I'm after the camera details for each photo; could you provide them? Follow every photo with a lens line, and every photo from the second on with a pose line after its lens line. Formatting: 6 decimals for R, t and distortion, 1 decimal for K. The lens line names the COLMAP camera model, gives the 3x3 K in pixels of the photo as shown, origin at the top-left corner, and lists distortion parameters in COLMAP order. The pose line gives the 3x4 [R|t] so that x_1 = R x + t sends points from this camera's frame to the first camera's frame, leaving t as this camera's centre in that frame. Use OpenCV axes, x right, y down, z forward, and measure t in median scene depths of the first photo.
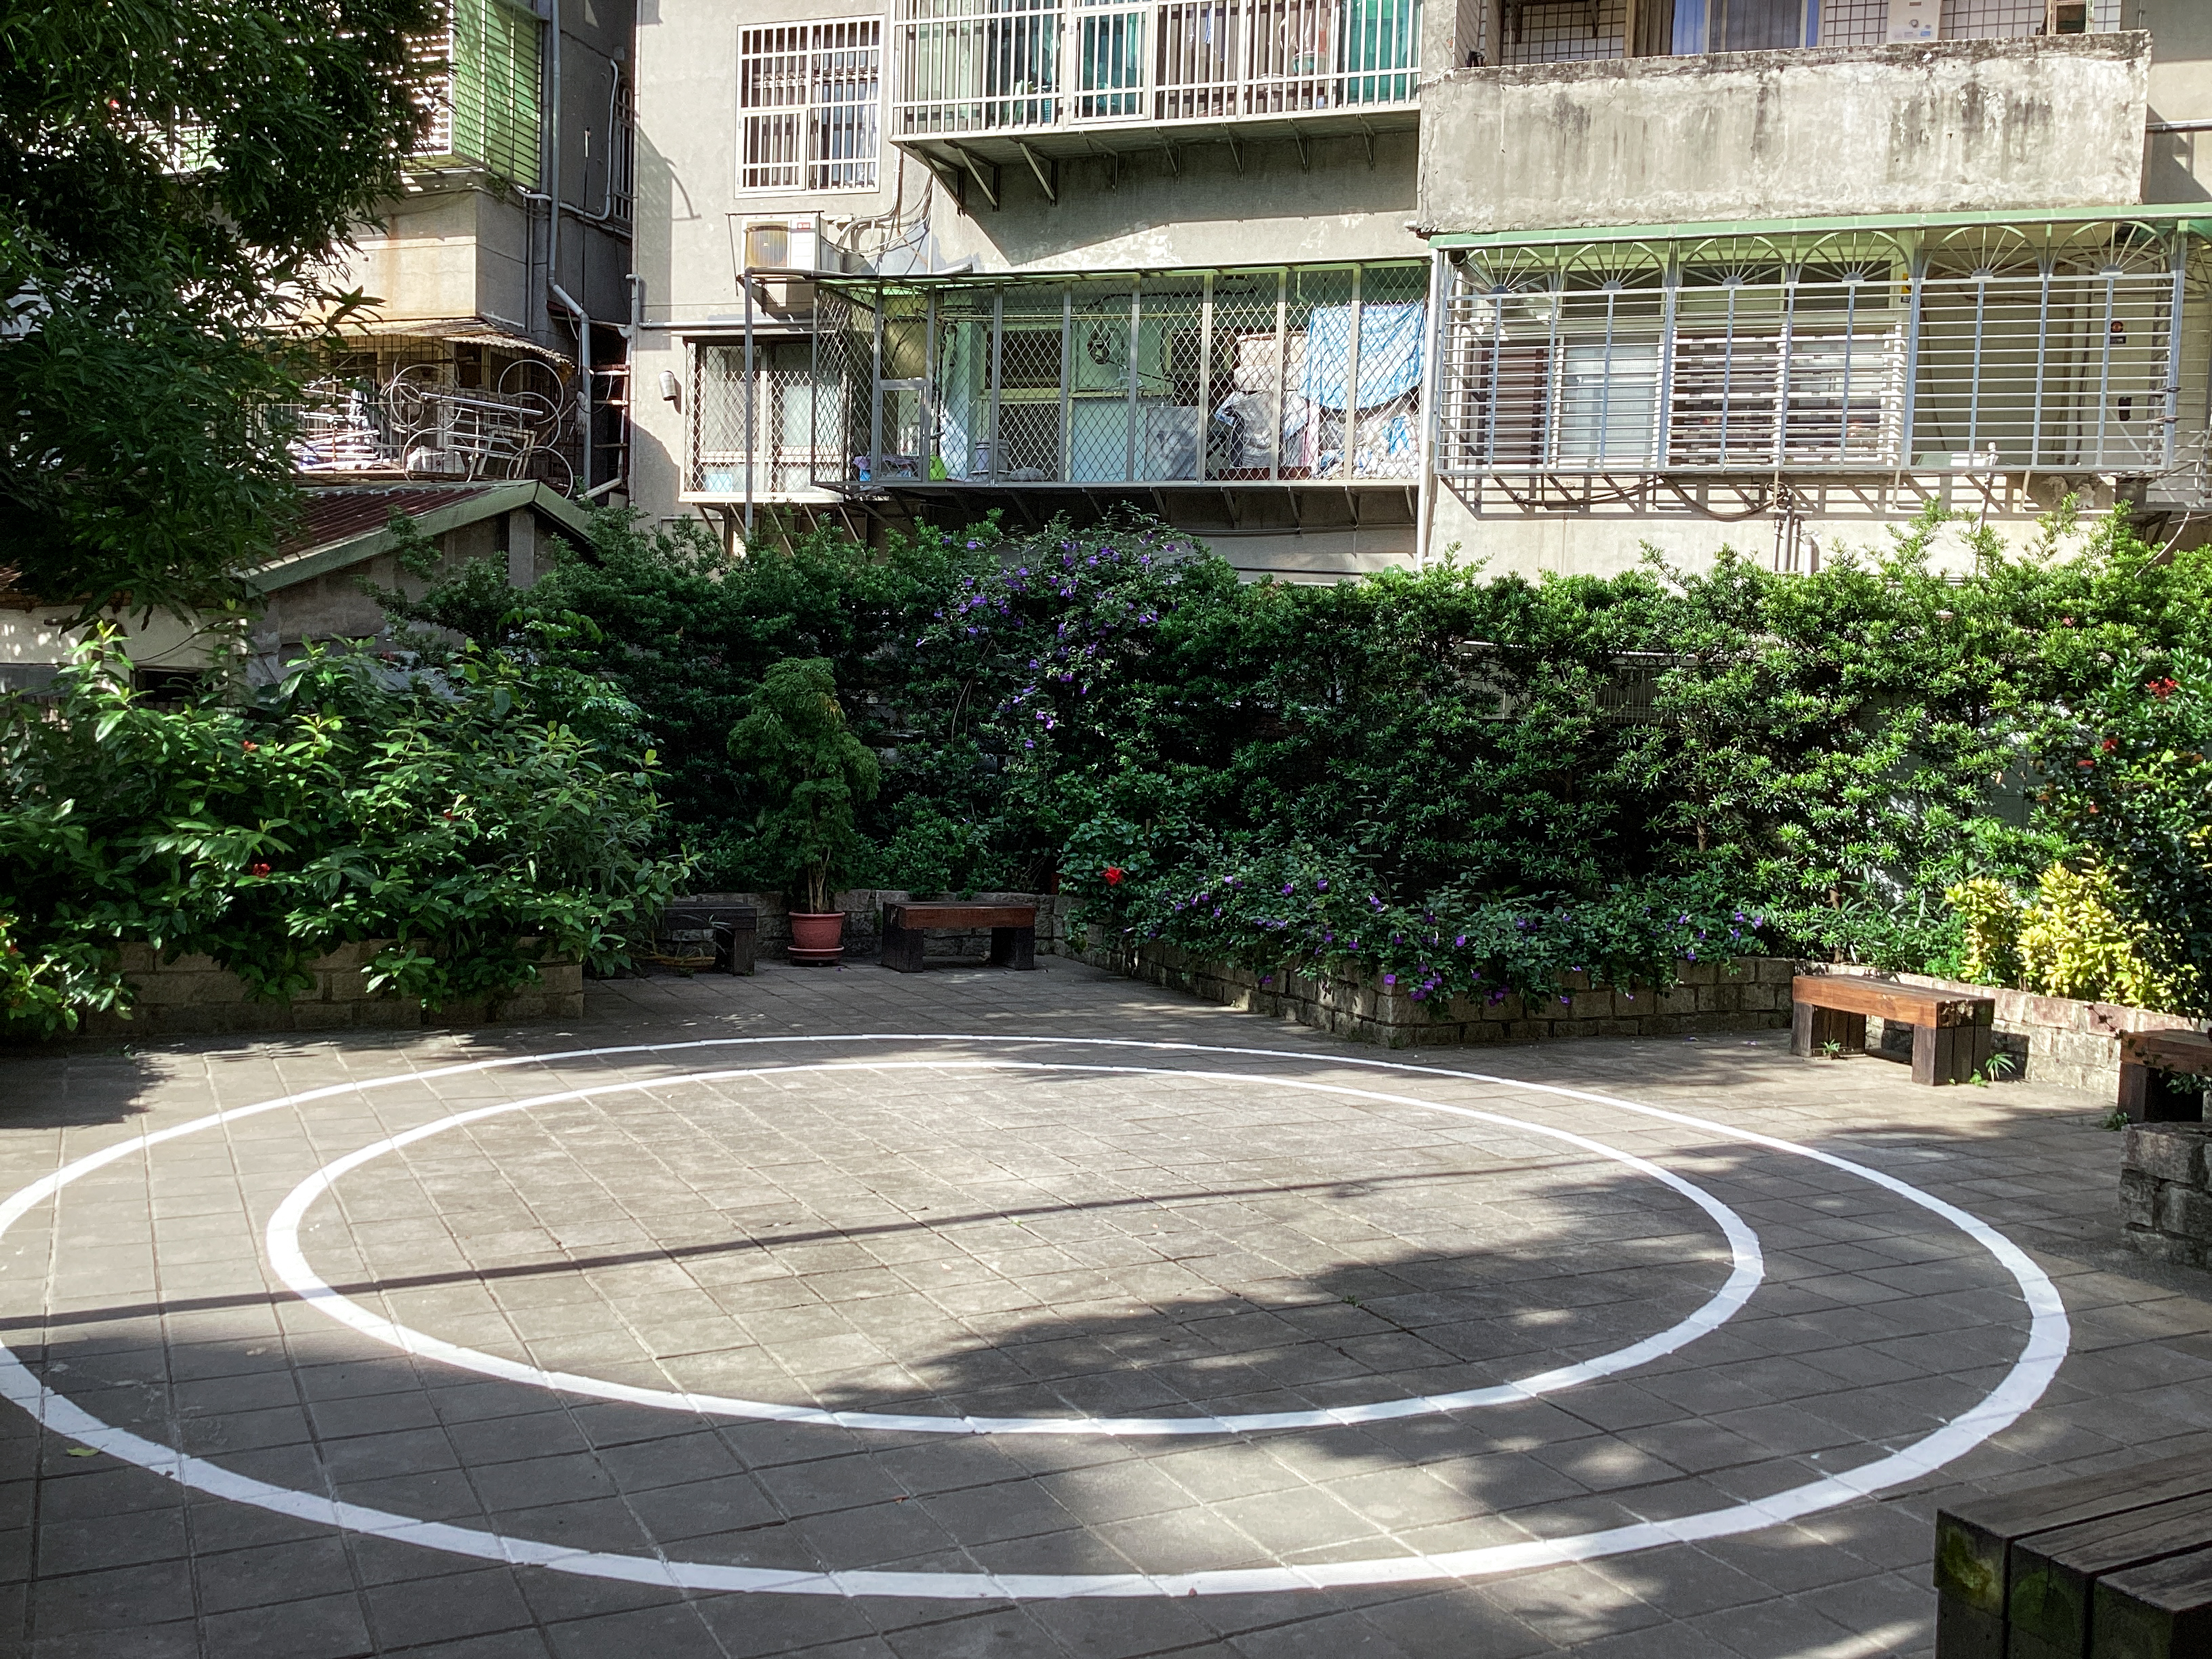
lens RADIAL K [[2172.3, 0, 994.8], [0, 2172.3, 828.3], [0, 0, 1]] dist [0.156470, -0.274766]
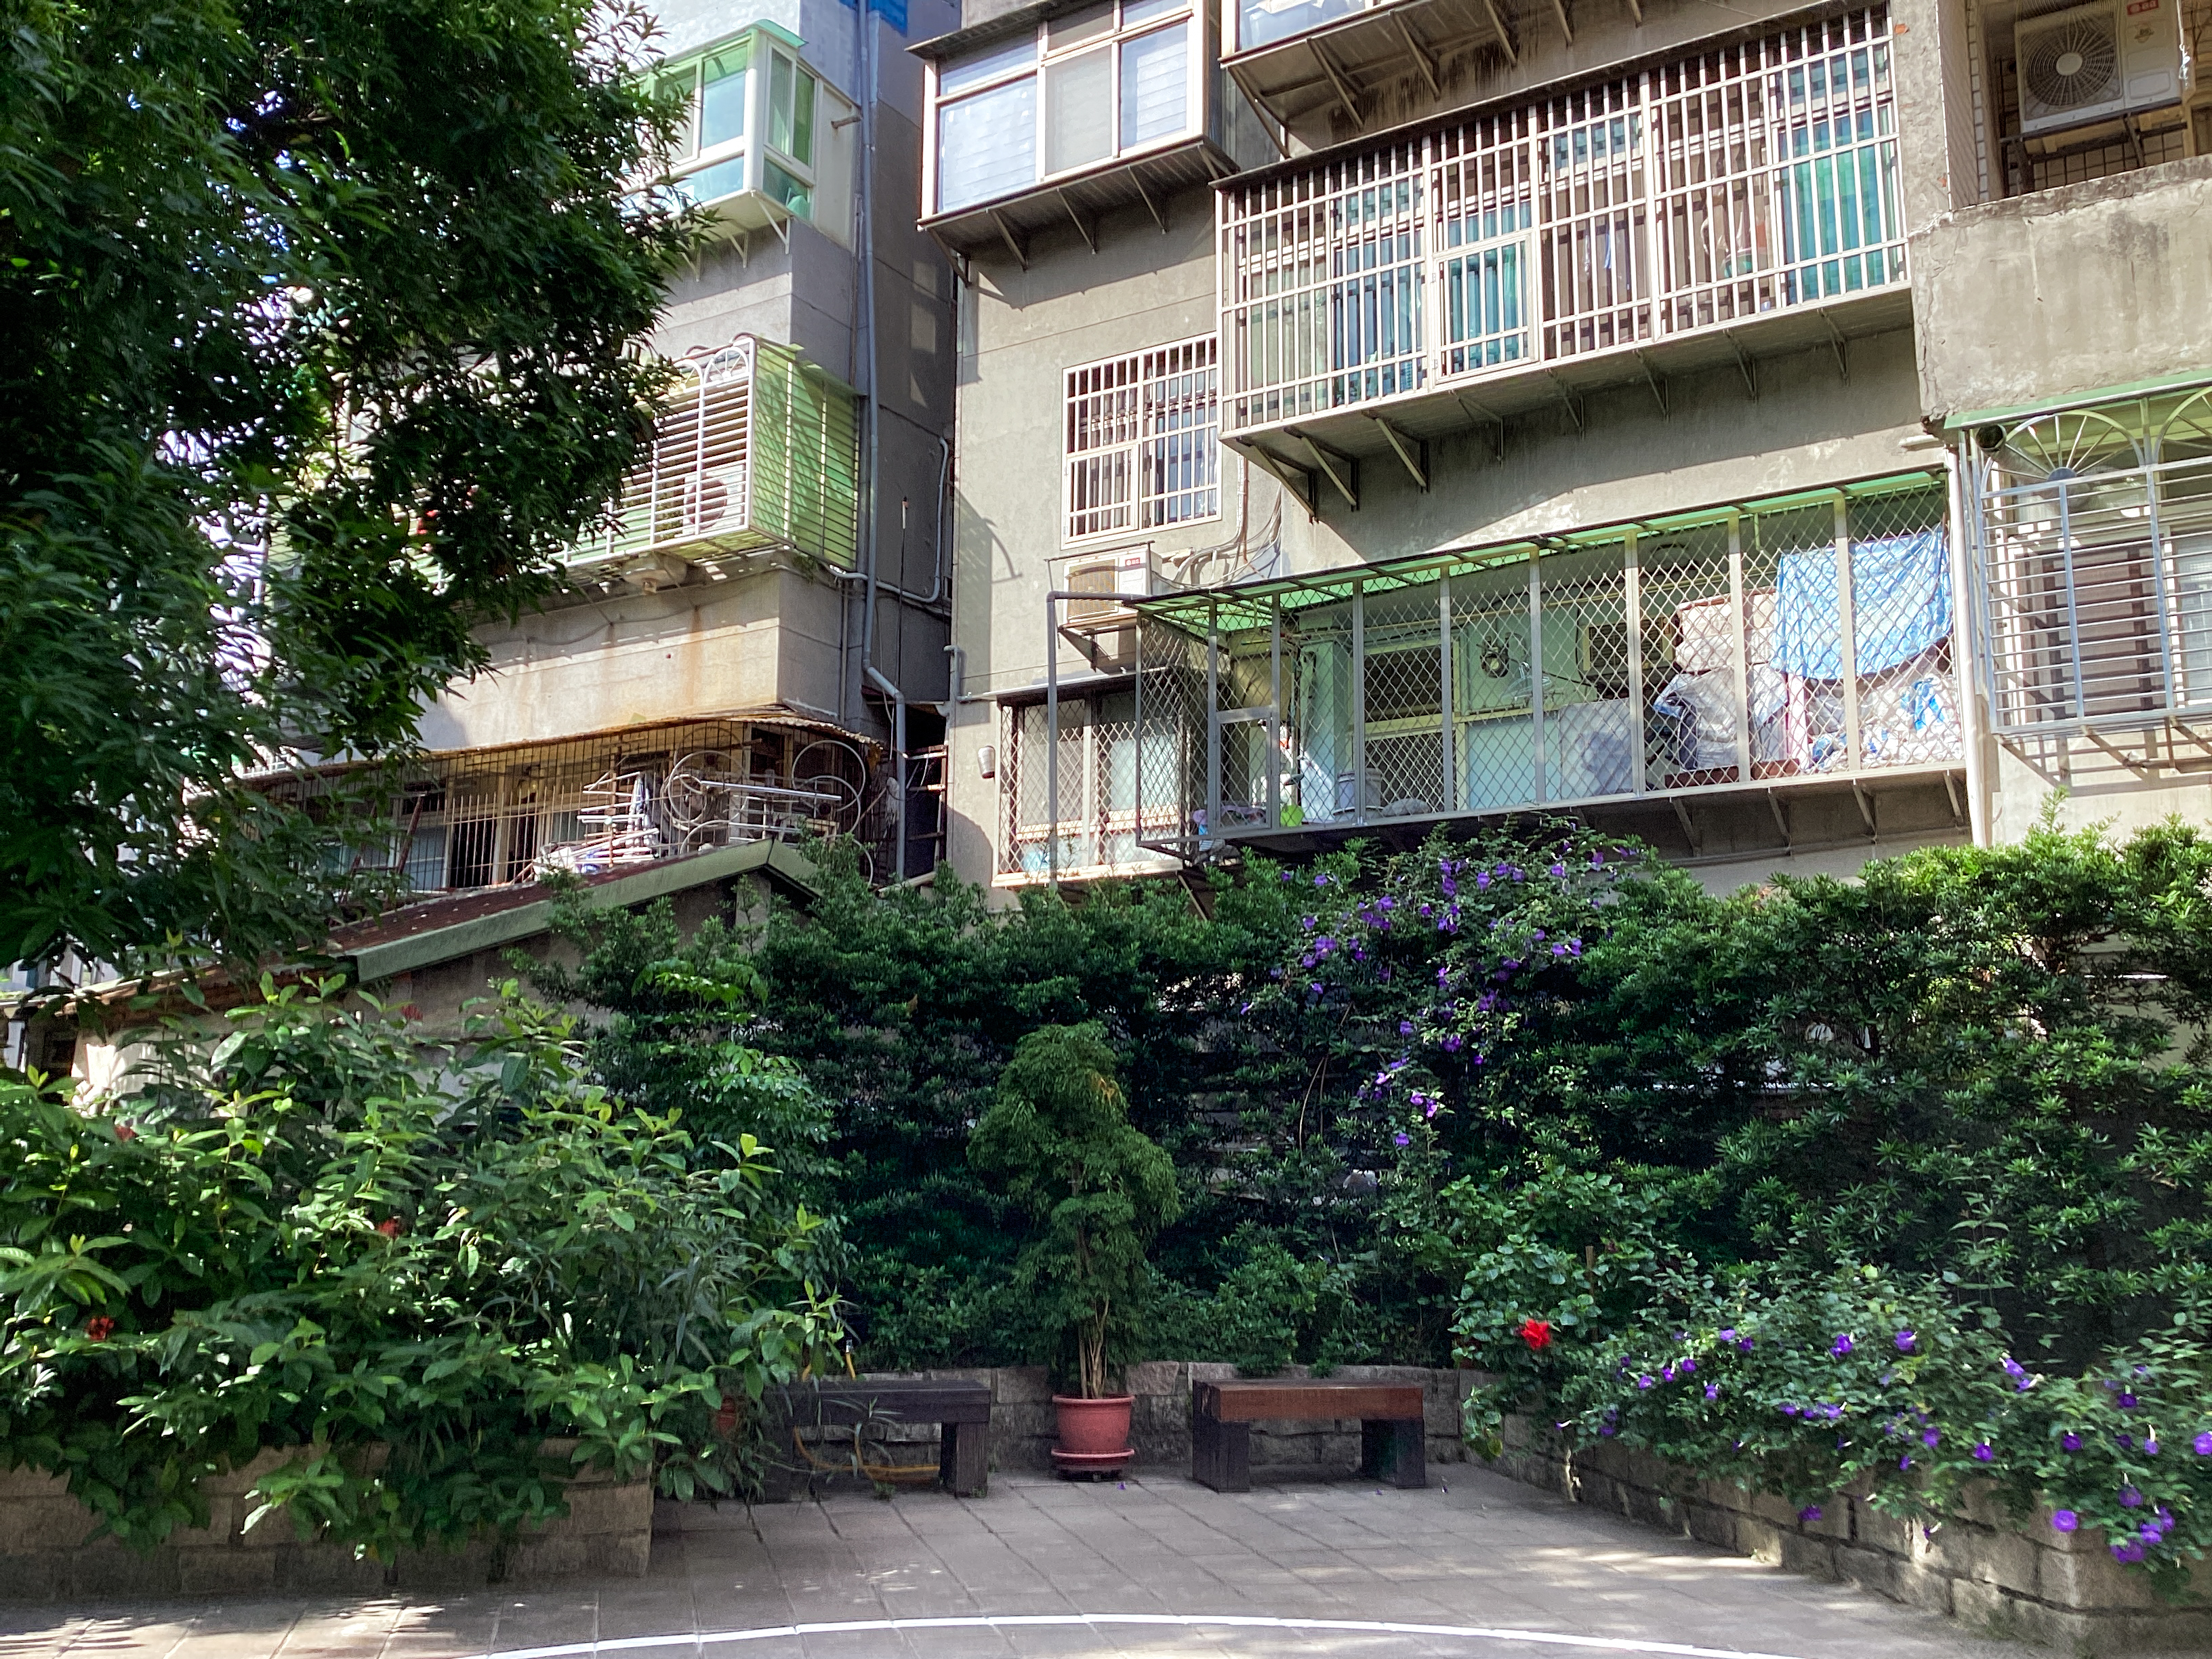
lens RADIAL K [[2172.3, 0, 994.8], [0, 2172.3, 828.3], [0, 0, 1]] dist [0.156470, -0.274766]
pose [[0.977878, -0.059779, -0.200452, 0.029289], [0.014877, 0.975743, -0.218413, 0.012229], [0.208646, 0.210599, 0.955047, 0.249874]]
